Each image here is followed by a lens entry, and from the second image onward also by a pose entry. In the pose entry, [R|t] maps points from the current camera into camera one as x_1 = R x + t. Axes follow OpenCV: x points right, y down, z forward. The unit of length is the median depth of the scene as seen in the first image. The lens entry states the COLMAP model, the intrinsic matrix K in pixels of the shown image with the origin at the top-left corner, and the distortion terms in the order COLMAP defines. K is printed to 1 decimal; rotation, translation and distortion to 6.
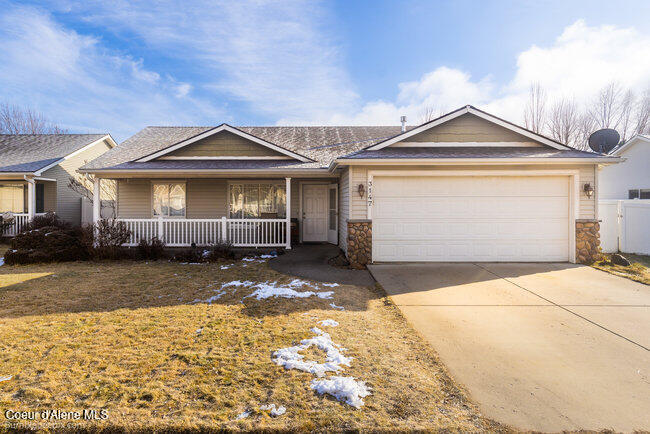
lens RADIAL K [[404.3, 0, 307.9], [0, 404.3, 215.1], [0, 0, 1]] dist [-0.002677, 0.000521]
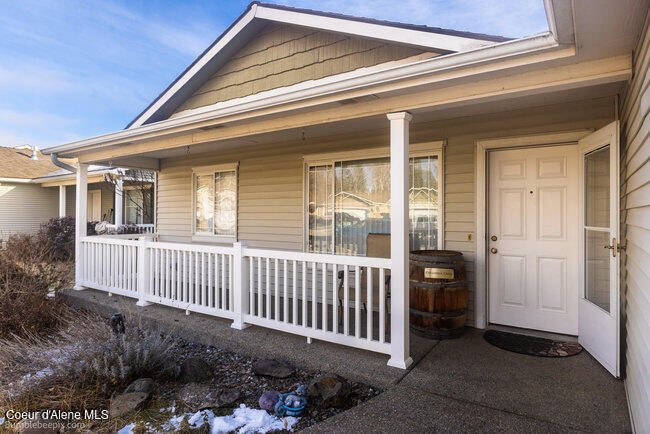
lens RADIAL K [[404.3, 0, 307.9], [0, 404.3, 215.1], [0, 0, 1]] dist [-0.002677, 0.000521]
pose [[0.817114, -0.000333, -0.576476, 0.060469], [-0.019003, 0.999441, -0.027514, -0.011875], [0.576163, 0.033437, 0.816650, 0.695266]]
